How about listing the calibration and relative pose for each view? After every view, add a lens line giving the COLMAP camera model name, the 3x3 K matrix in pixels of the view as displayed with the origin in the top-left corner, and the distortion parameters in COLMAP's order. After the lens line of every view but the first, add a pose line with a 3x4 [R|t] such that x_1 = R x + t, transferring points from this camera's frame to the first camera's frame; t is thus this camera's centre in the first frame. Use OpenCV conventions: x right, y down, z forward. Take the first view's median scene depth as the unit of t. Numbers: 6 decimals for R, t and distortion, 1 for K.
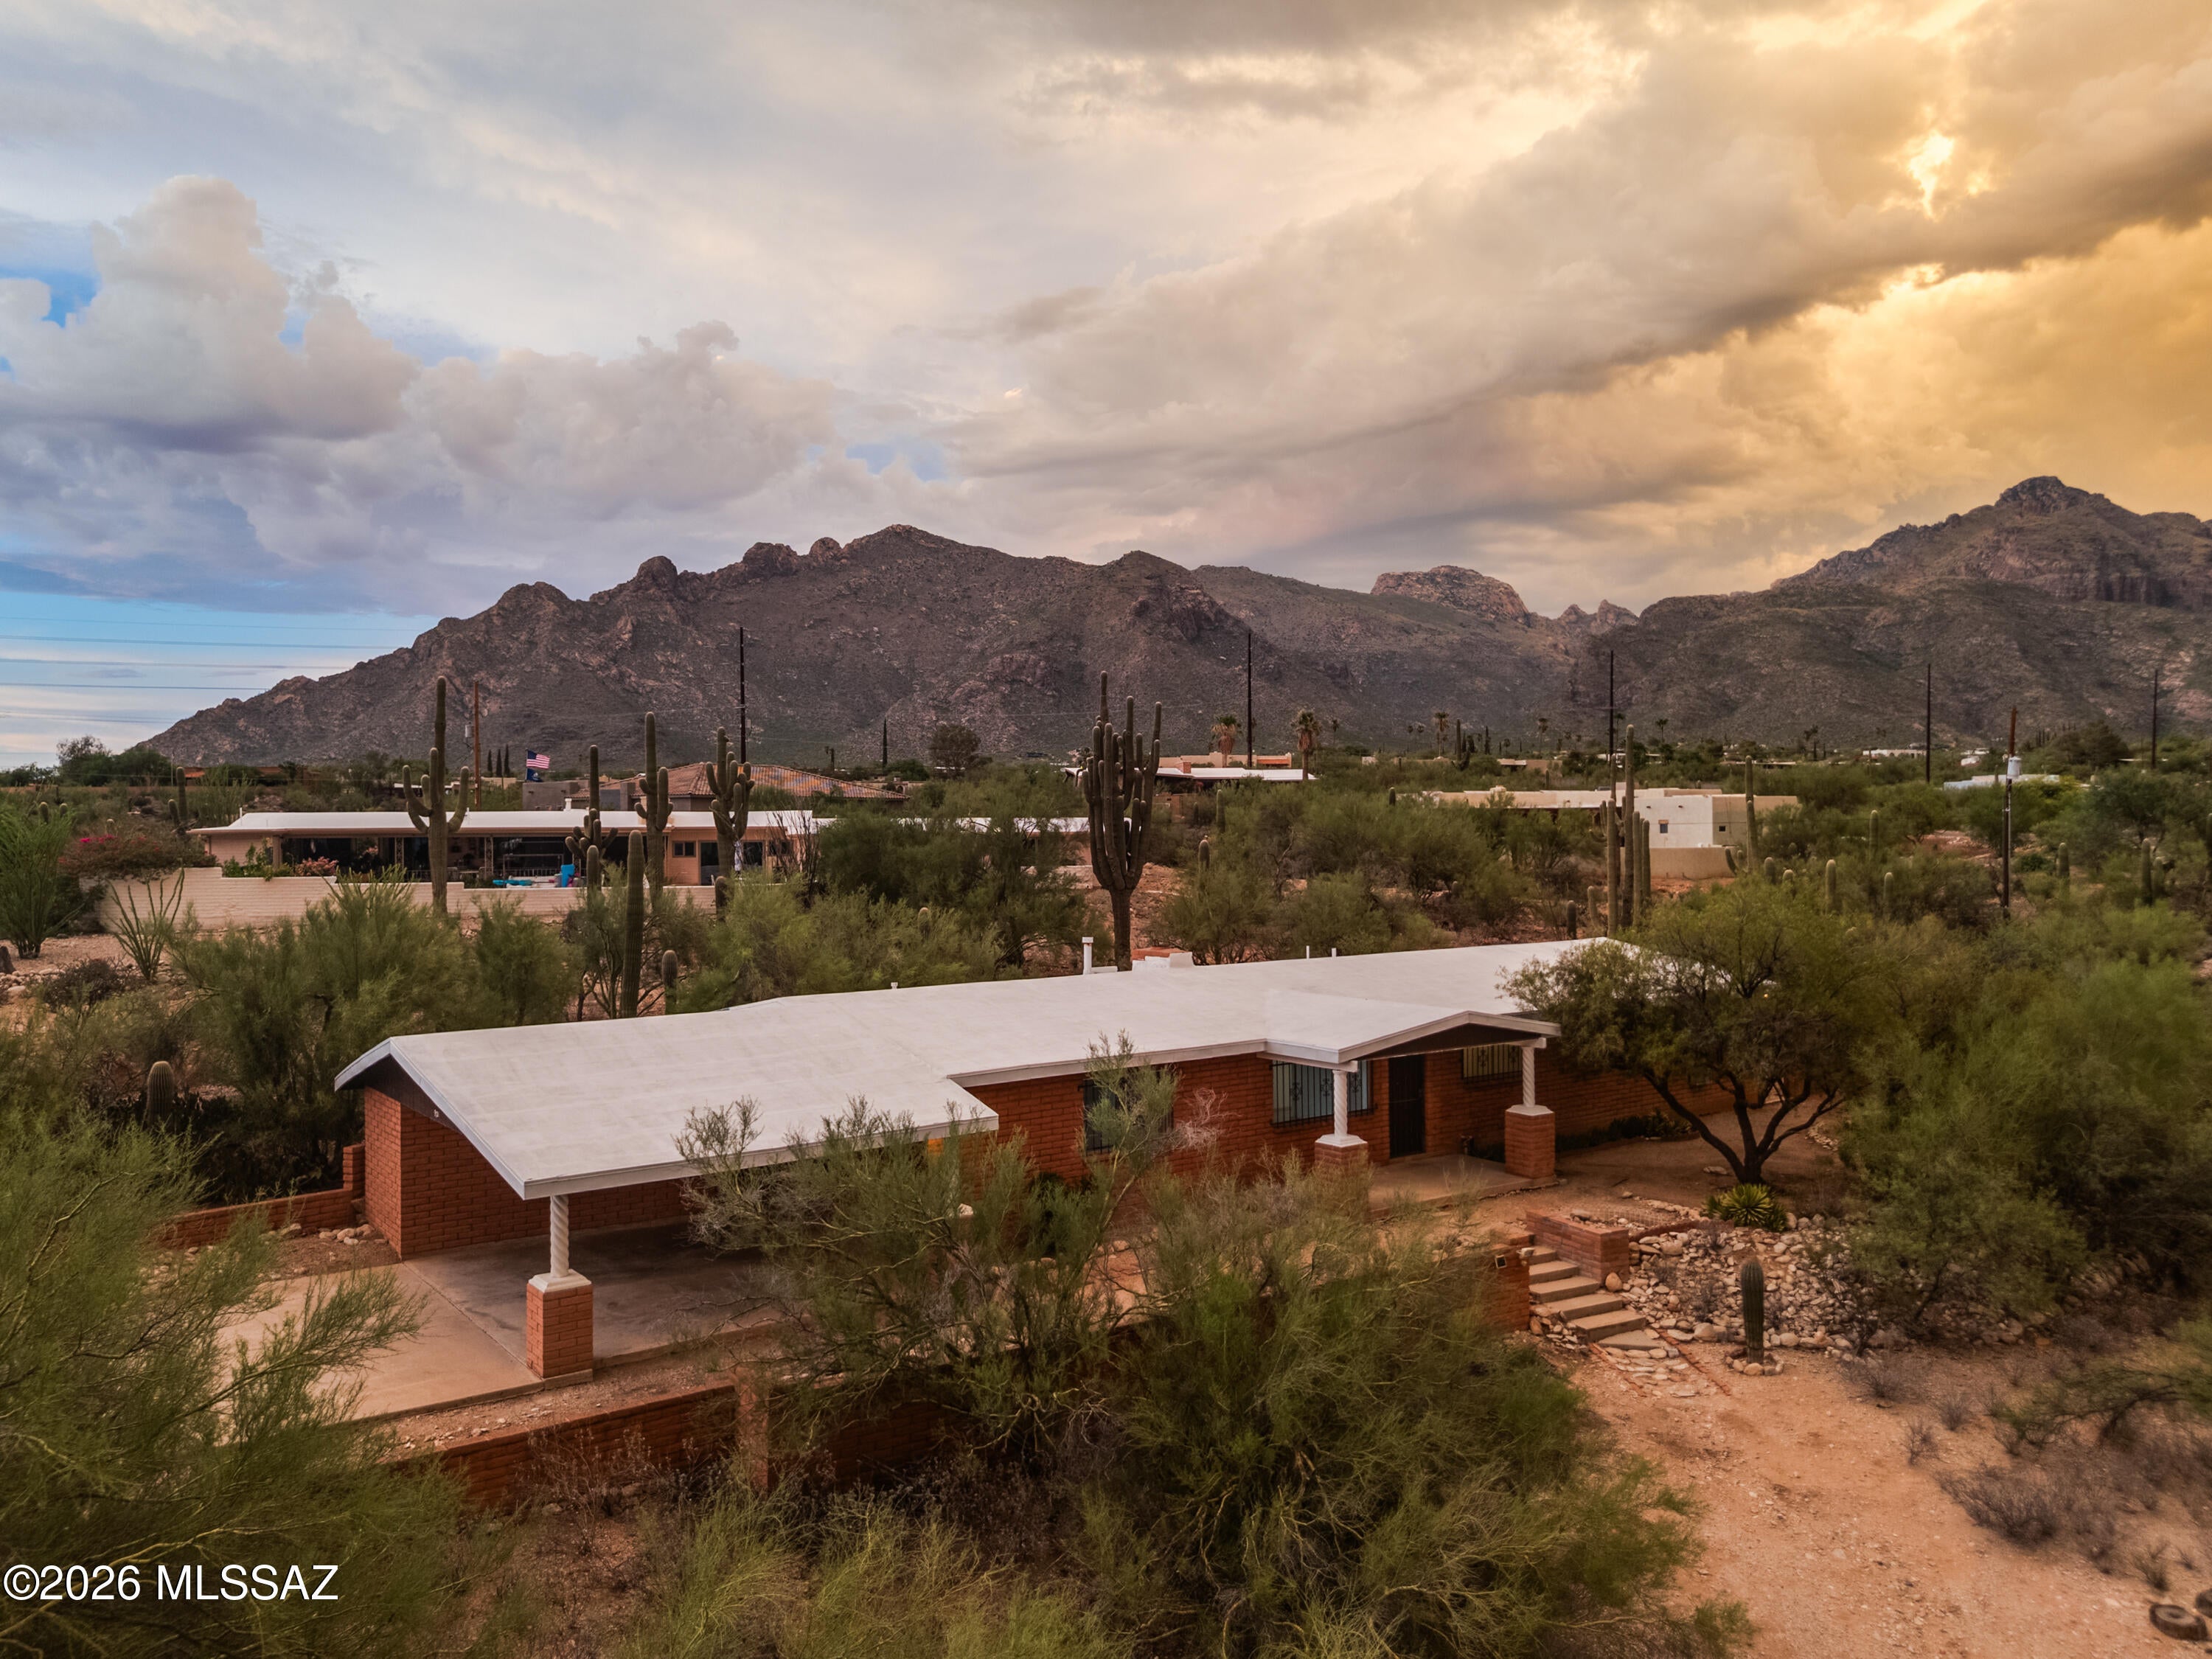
lens RADIAL K [[1646.8, 0, 1115.3], [0, 1646.8, 876.4], [0, 0, 1]] dist [0.043853, -0.031149]
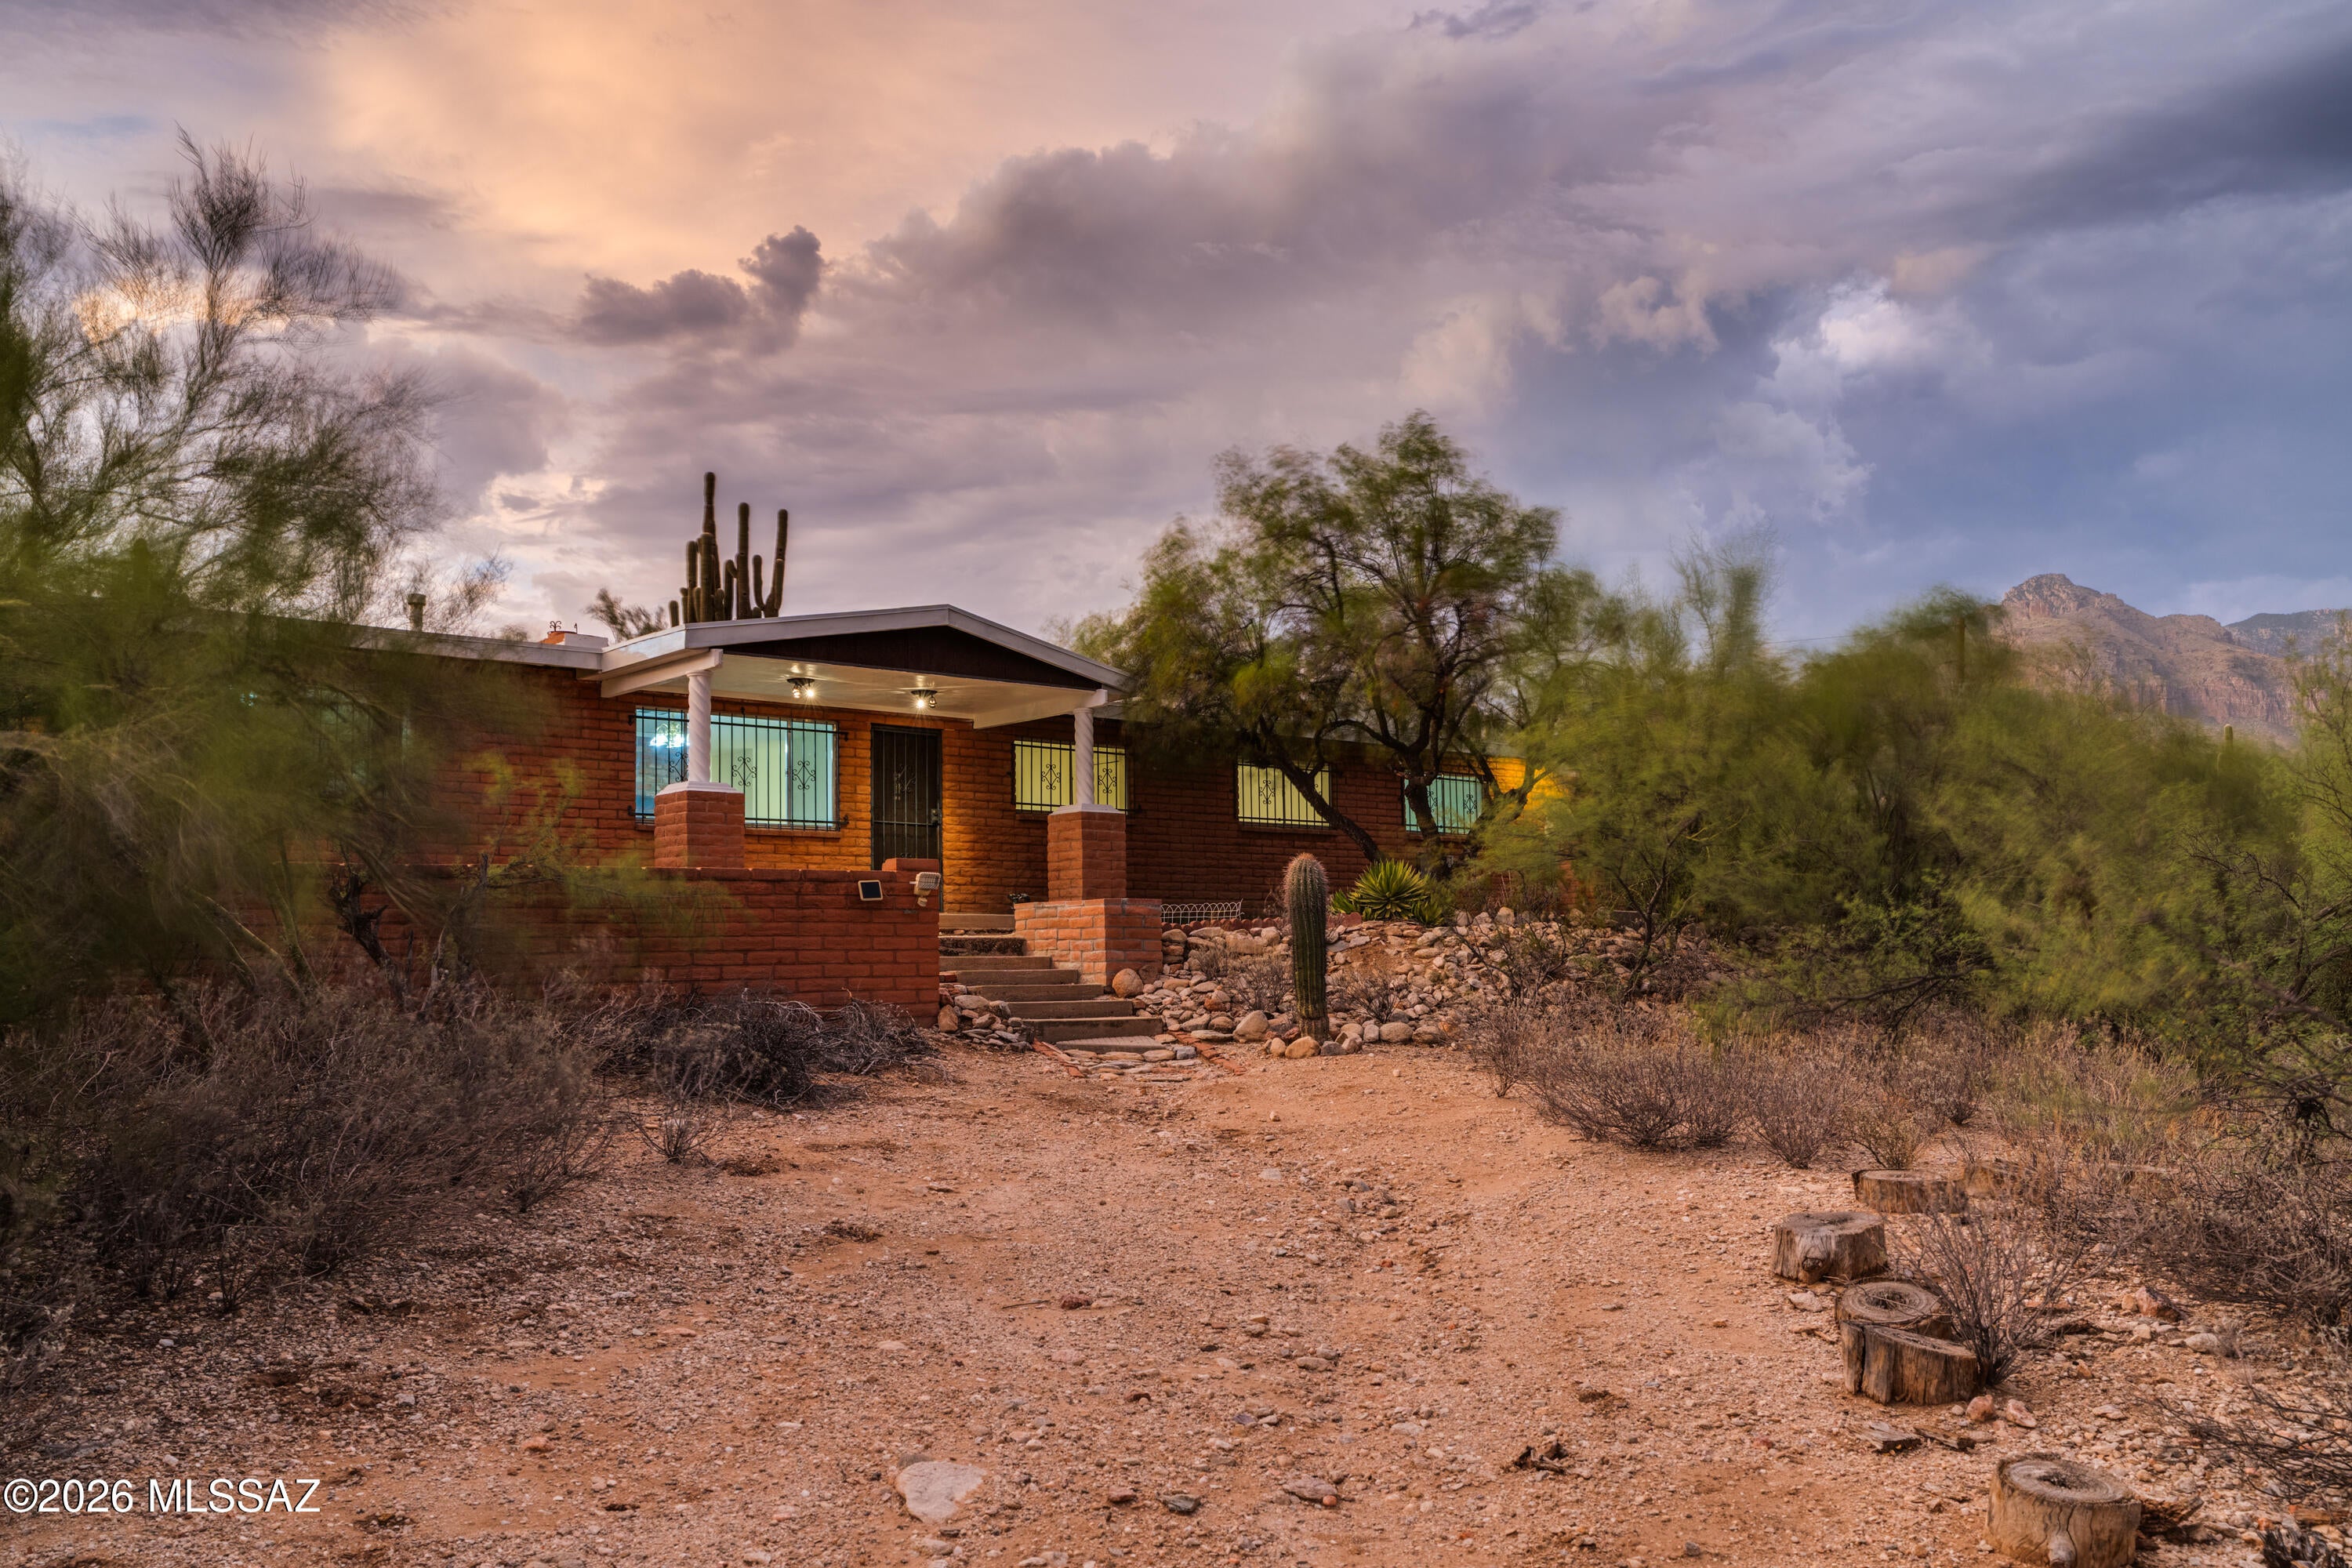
lens RADIAL K [[1964.5, 0, 1122.9], [0, 1964.5, 937.0], [0, 0, 1]] dist [-0.003131, -0.004310]
pose [[0.998132, -0.010399, 0.060211, 0.099408], [0.013562, 0.998536, -0.052366, 0.101972], [-0.059578, 0.053085, 0.996811, 0.123018]]
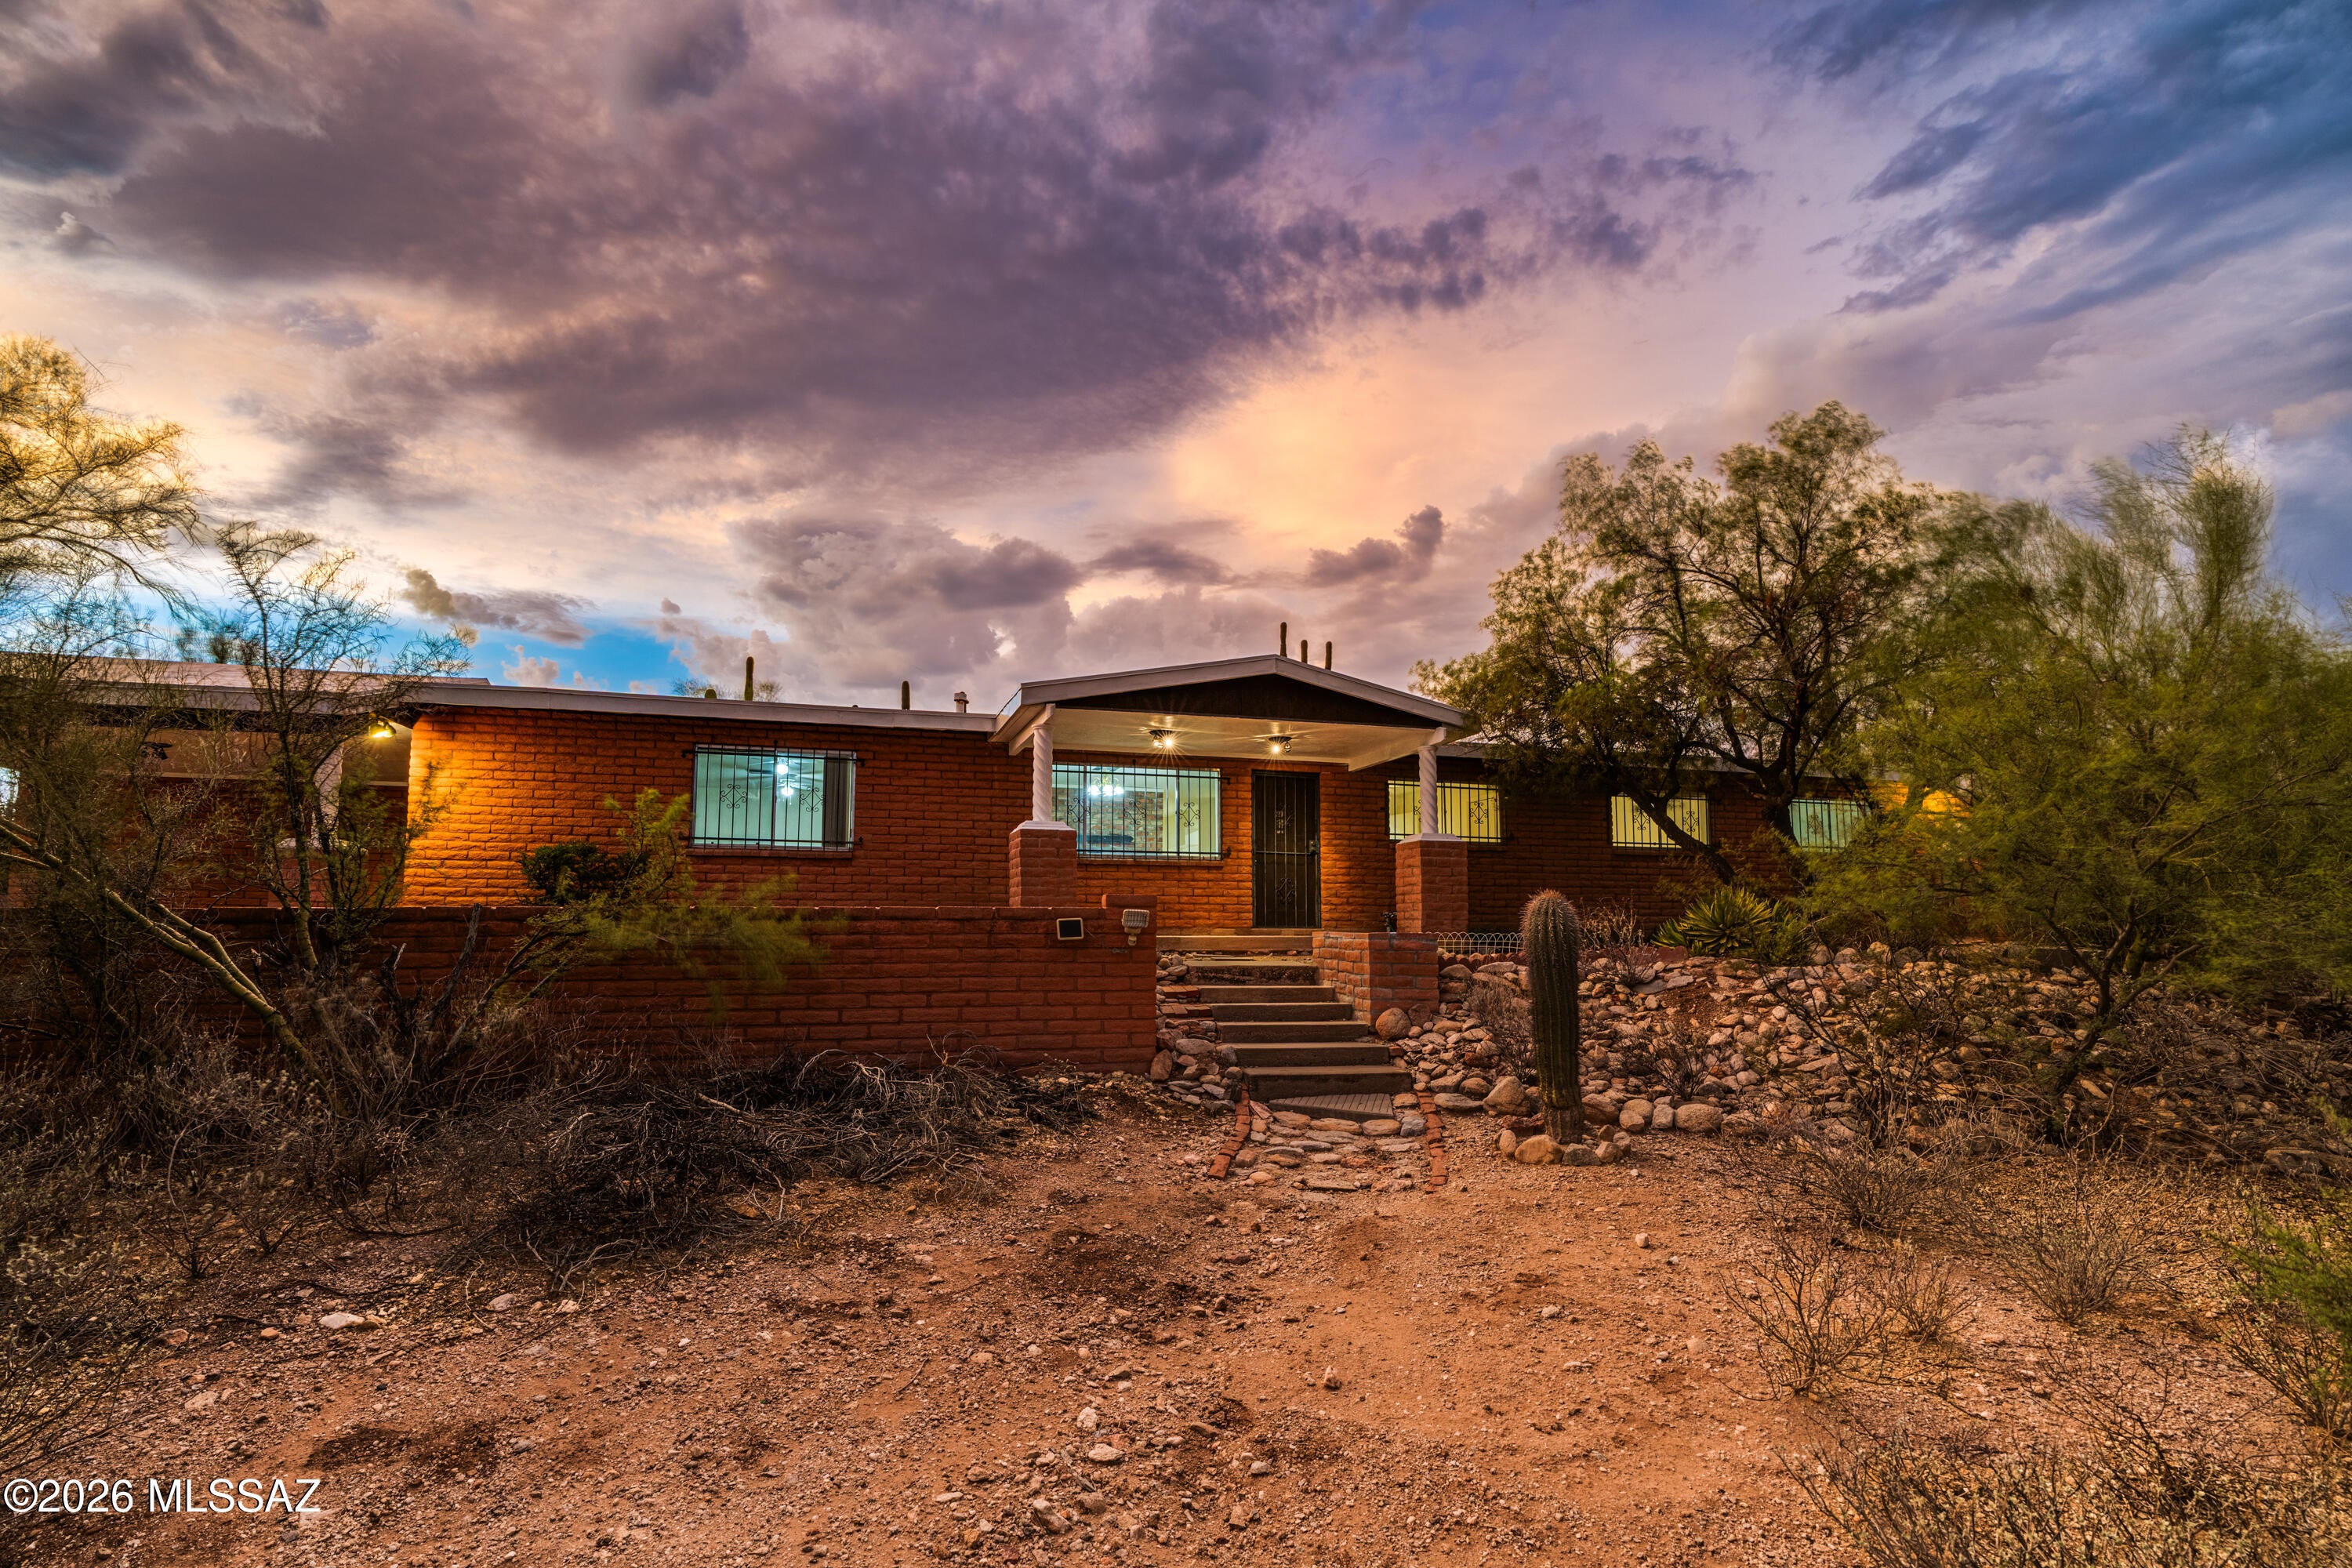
lens RADIAL K [[1109.6, 0, 1149.5], [0, 1109.6, 870.4], [0, 0, 1]] dist [-0.002586, 0.004807]
pose [[0.936514, -0.016143, -0.350258, 0.136102], [-0.017043, 0.995663, -0.091459, 0.088470], [0.350215, 0.091622, 0.932177, 0.244245]]
